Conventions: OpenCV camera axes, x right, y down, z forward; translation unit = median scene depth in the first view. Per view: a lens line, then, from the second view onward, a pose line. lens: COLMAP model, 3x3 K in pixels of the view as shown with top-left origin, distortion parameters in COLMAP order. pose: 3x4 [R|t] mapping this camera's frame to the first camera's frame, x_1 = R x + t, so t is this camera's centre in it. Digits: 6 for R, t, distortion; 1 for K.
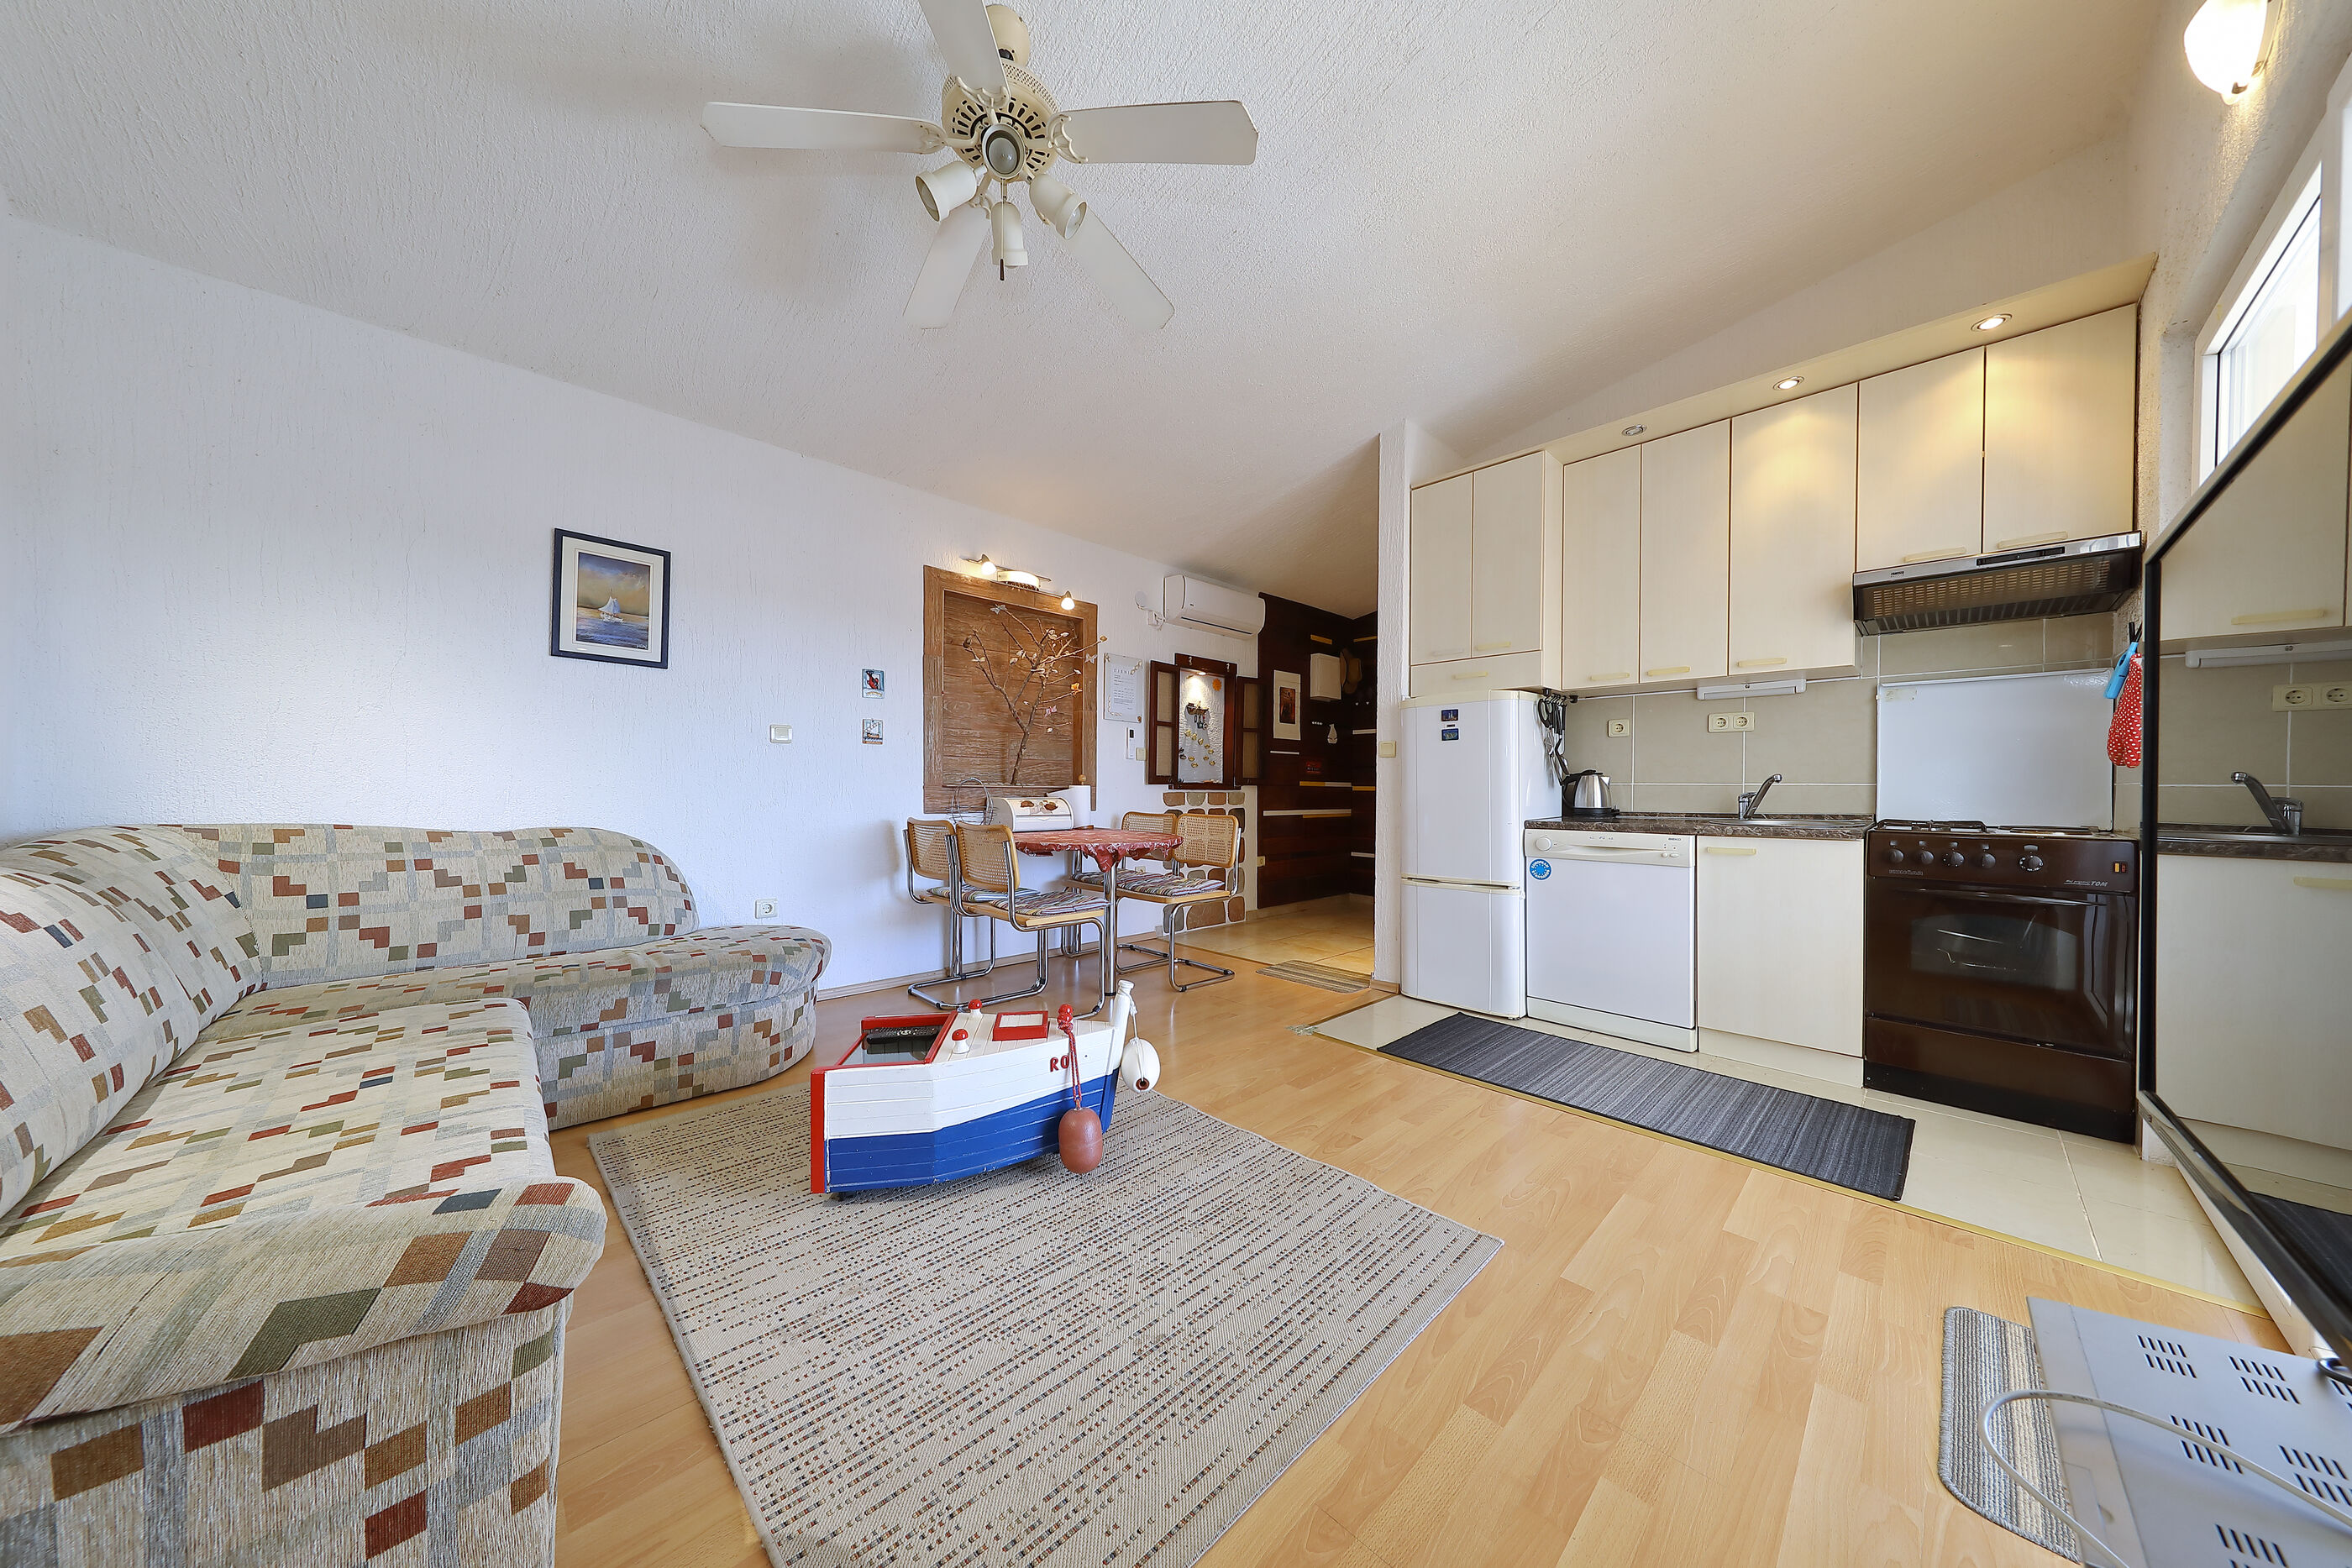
lens RADIAL K [[741.4, 0, 1185.8], [0, 741.4, 805.9], [0, 0, 1]] dist [0.002095, -0.000353]
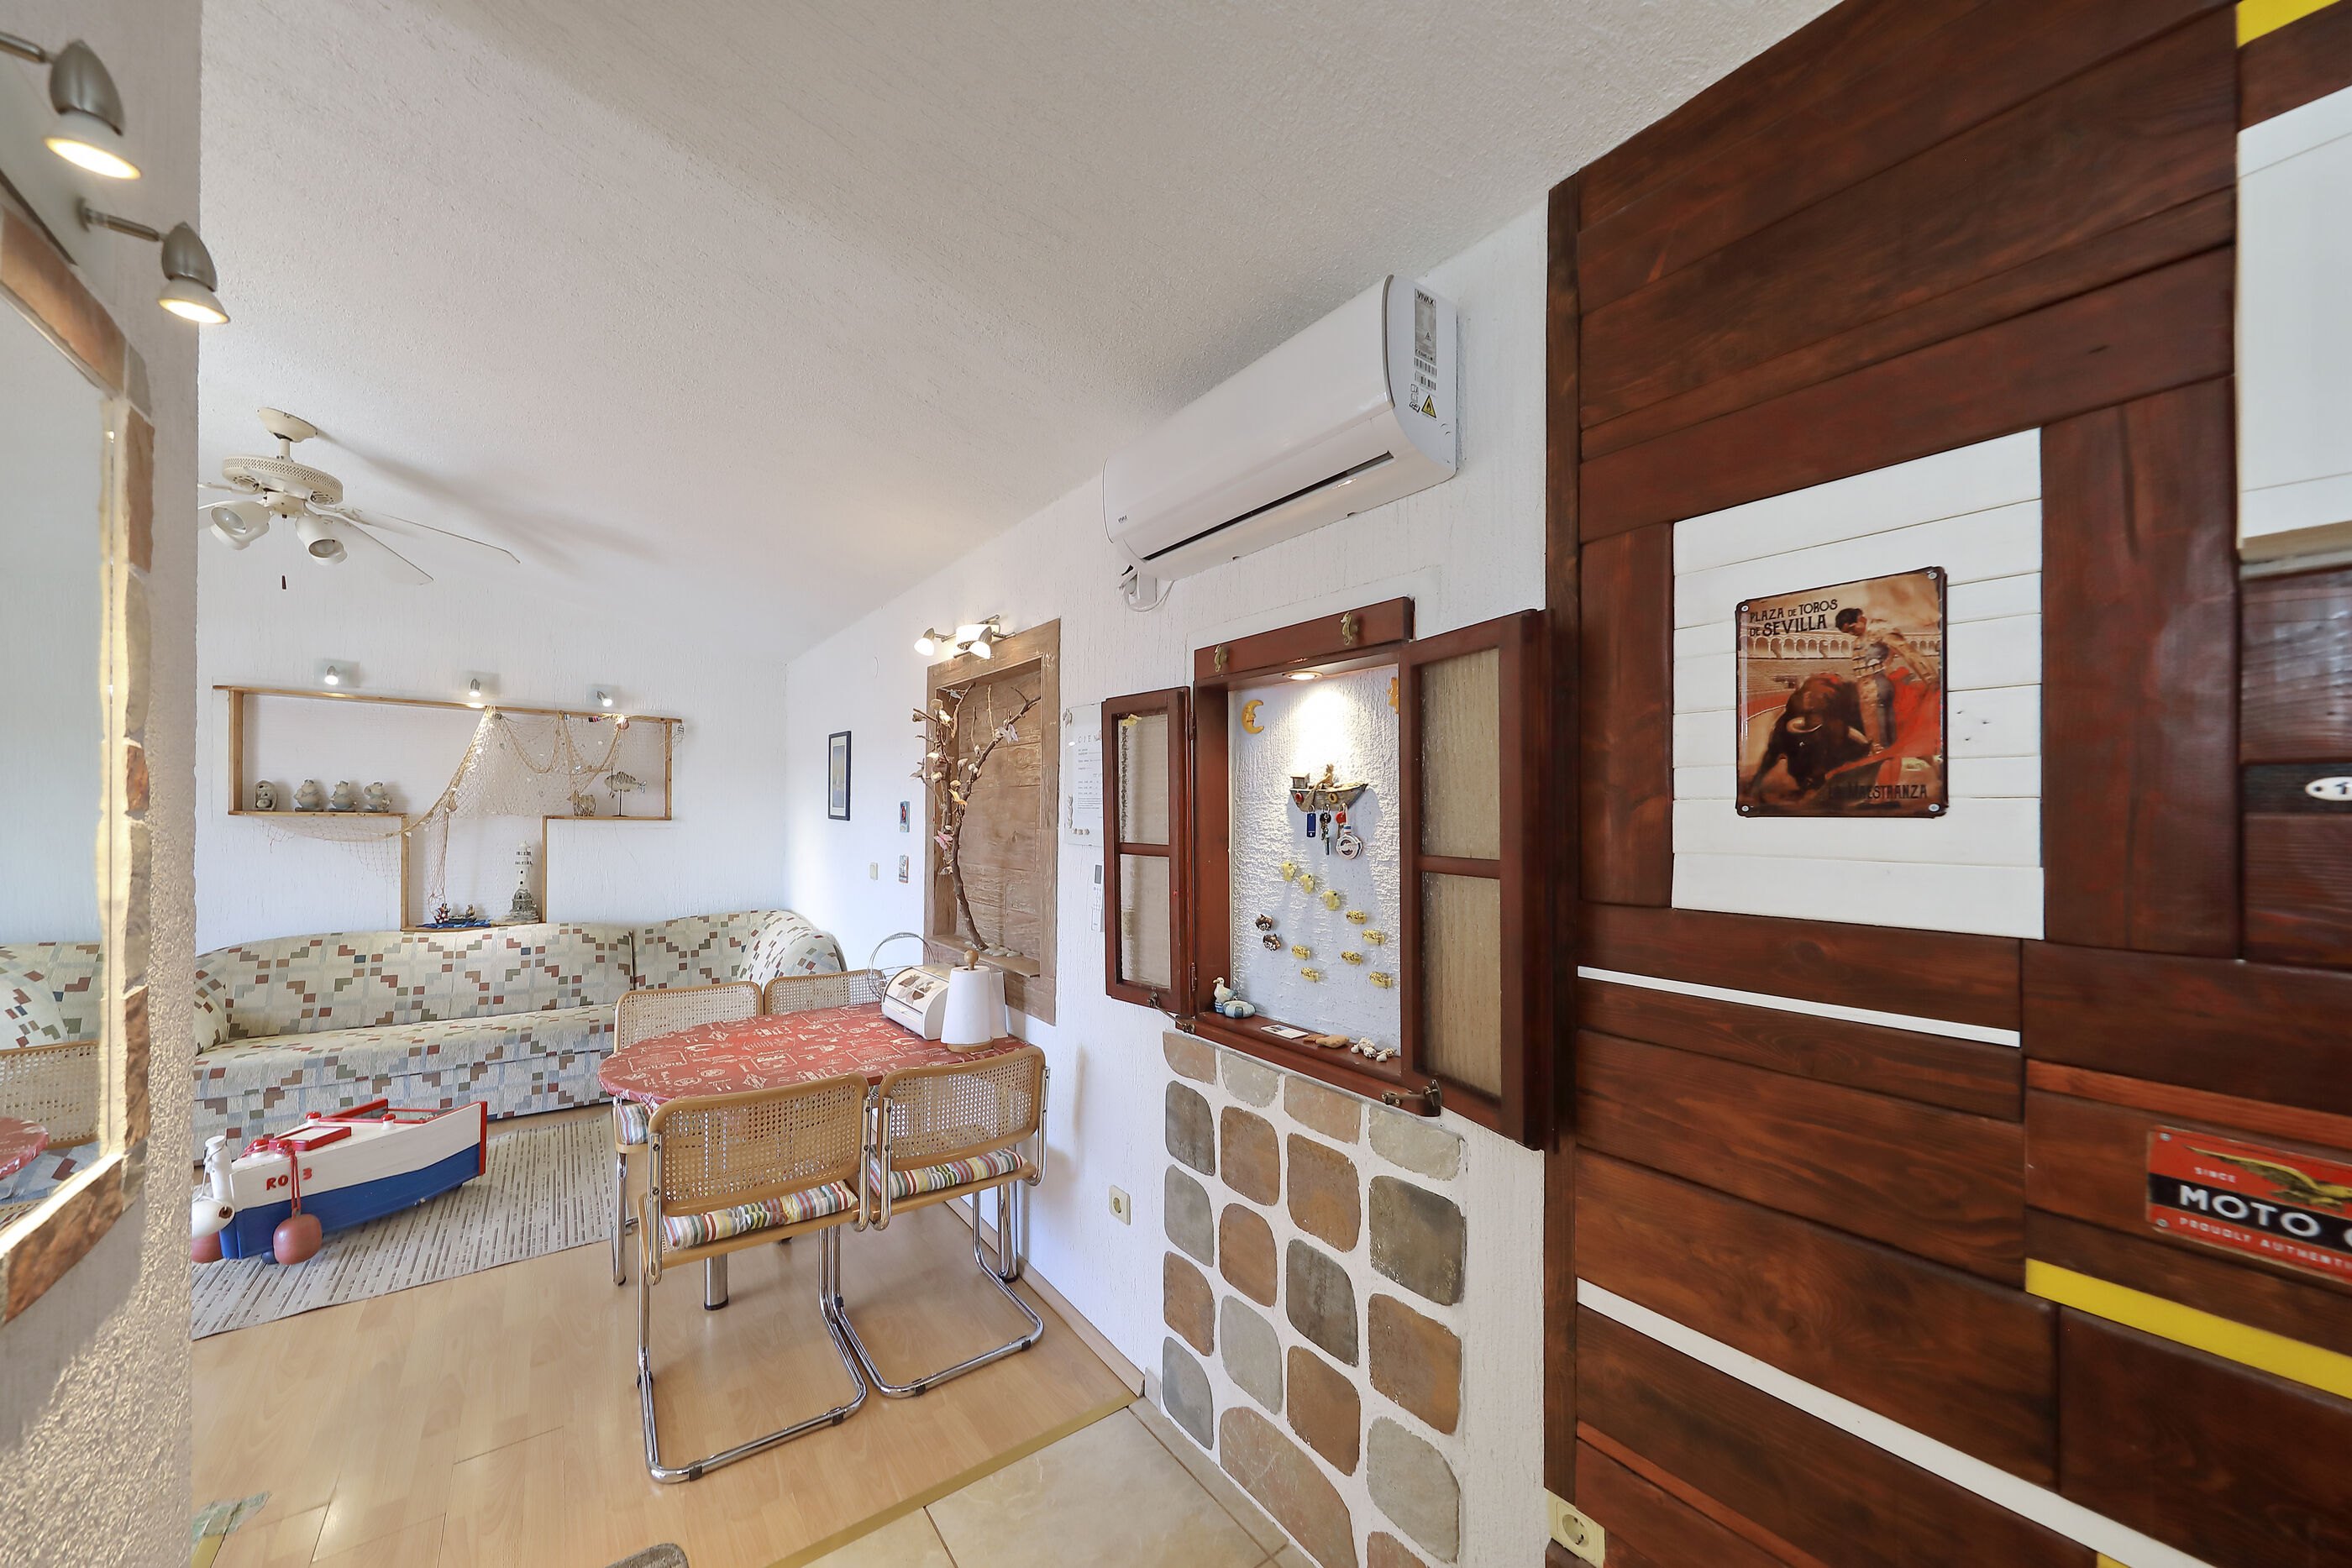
lens RADIAL K [[807.4, 0, 1154.7], [0, 807.4, 817.2], [0, 0, 1]] dist [-0.007331, -0.000020]
pose [[-0.151147, -0.006314, -0.988491, 0.647084], [-0.043499, 0.999053, 0.000270, -0.215998], [0.987554, 0.043039, -0.151279, 1.810637]]
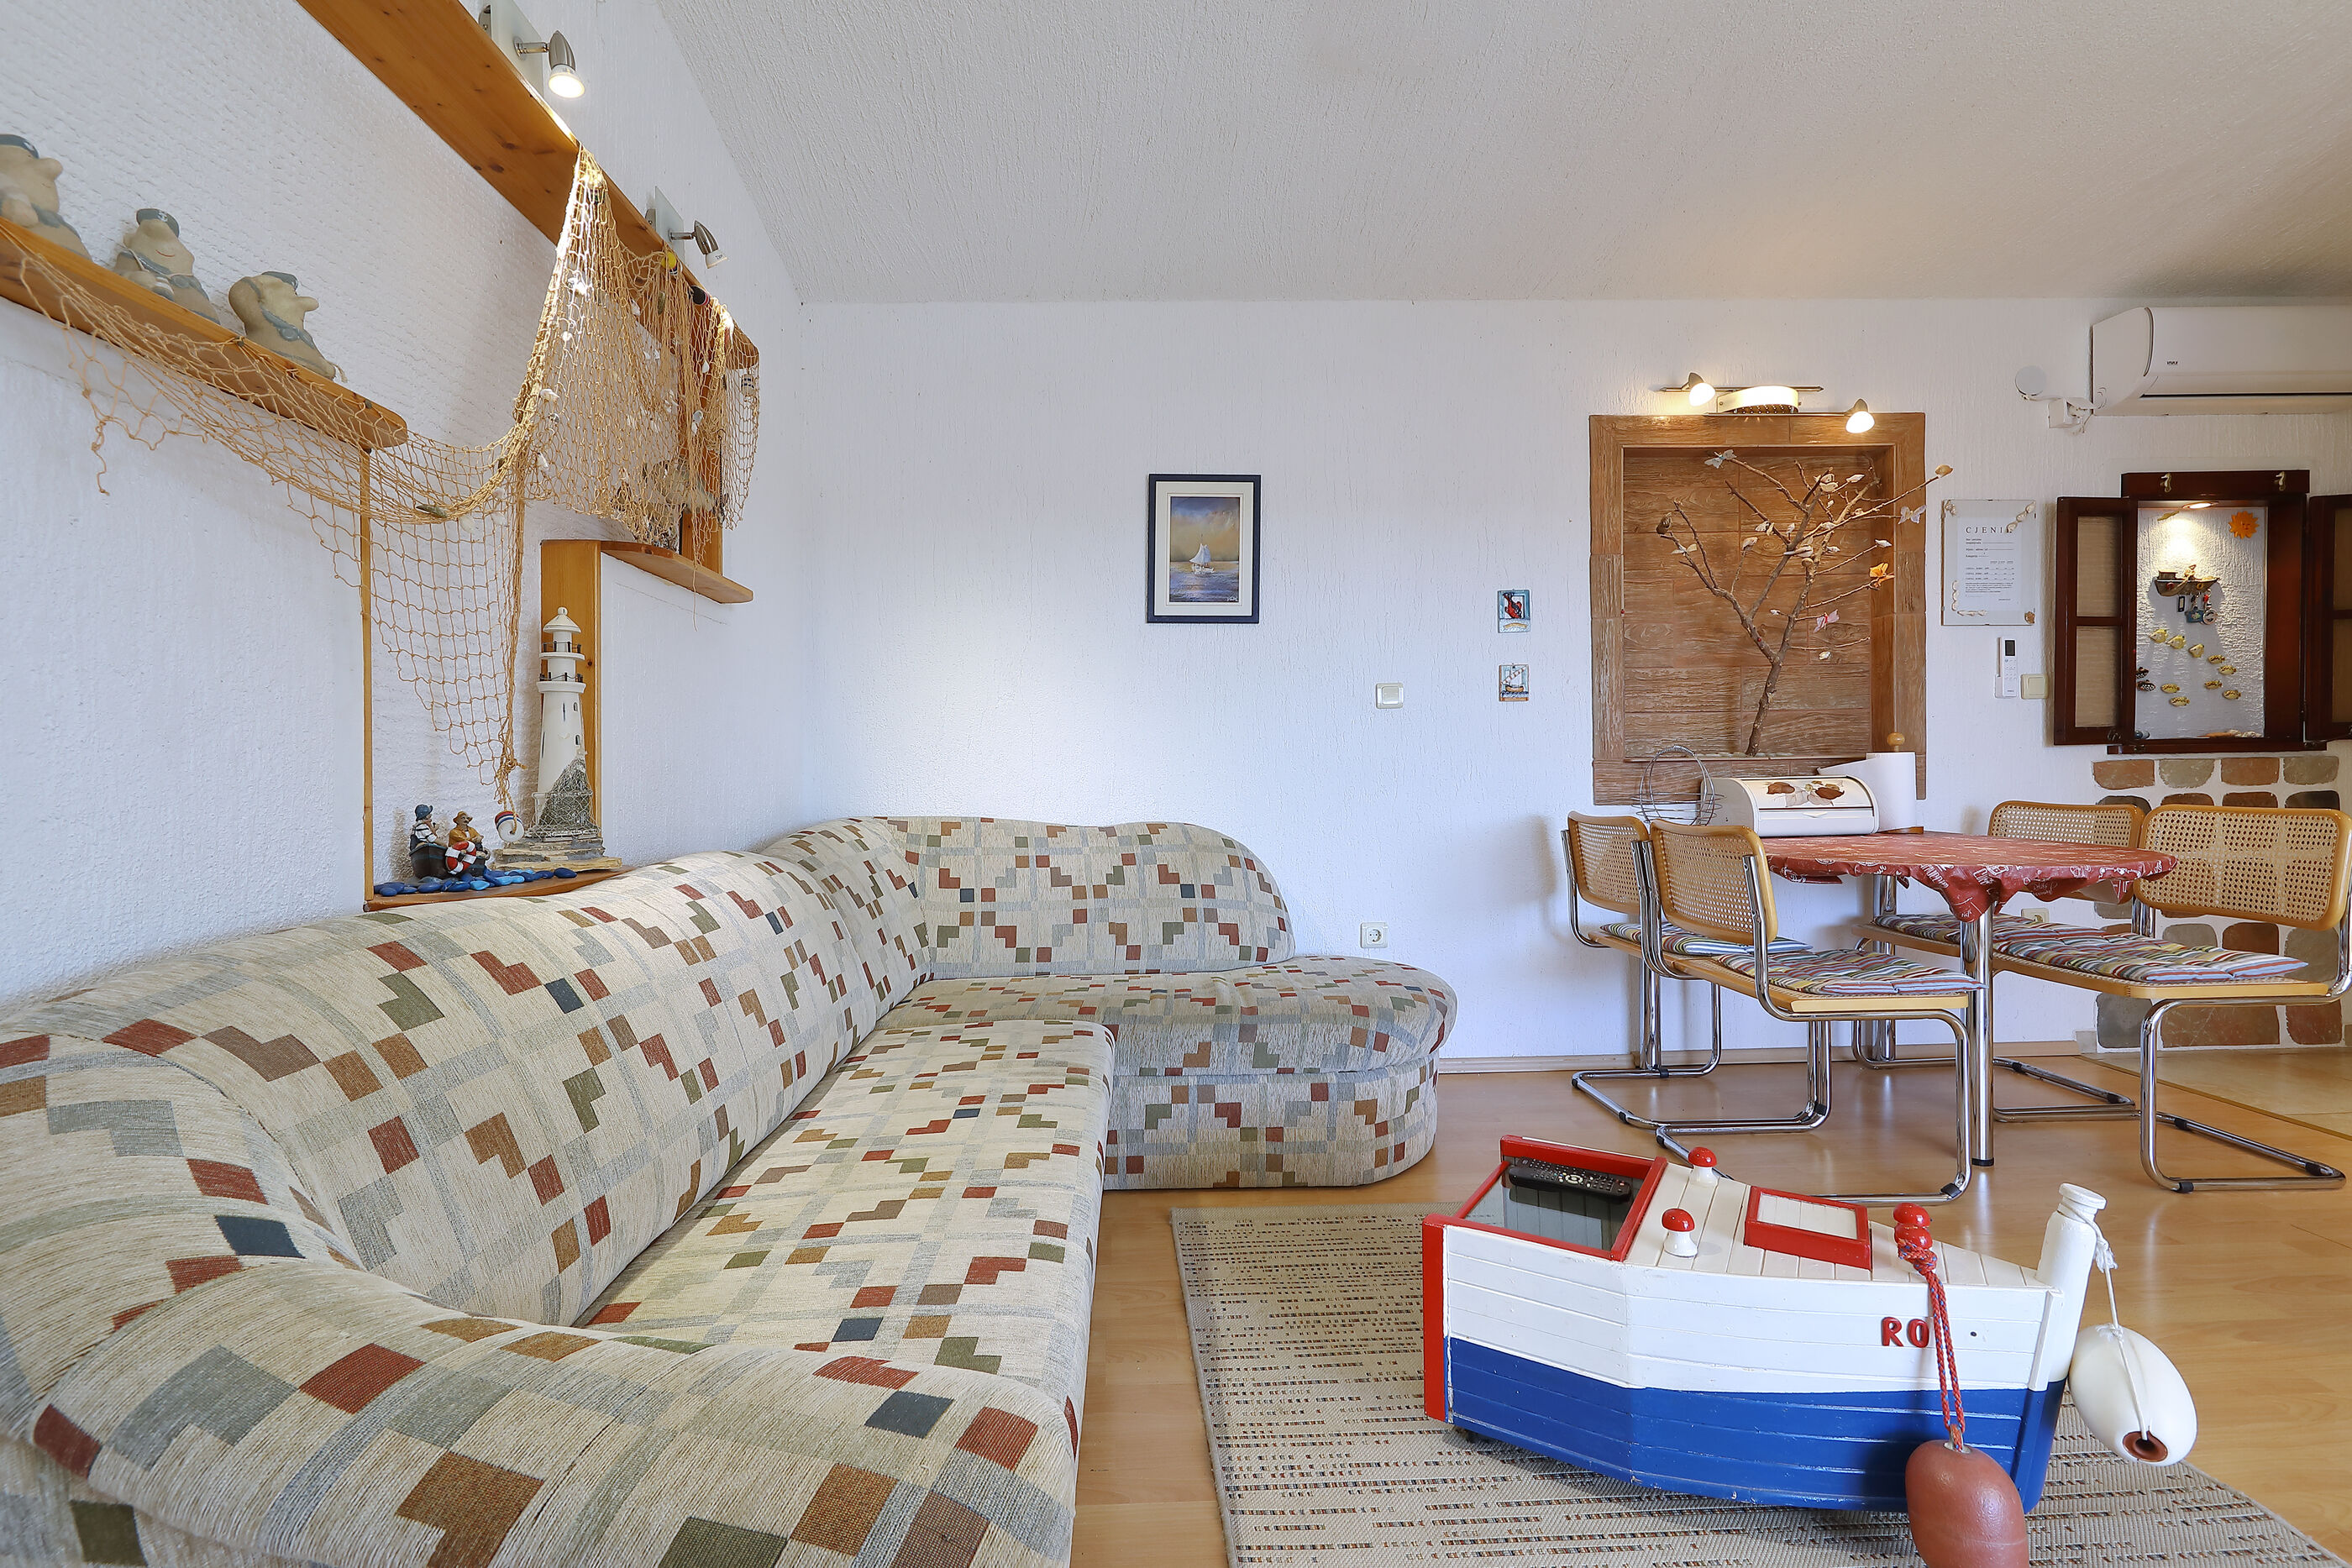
lens RADIAL K [[961.6, 0, 1161.4], [0, 961.6, 791.8], [0, 0, 1]] dist [0.000070, -0.000625]
pose [[0.729902, -0.009371, -0.683488, -0.080596], [0.009396, 0.999949, -0.003676, -0.002171], [0.683487, -0.003739, 0.729953, 0.193218]]
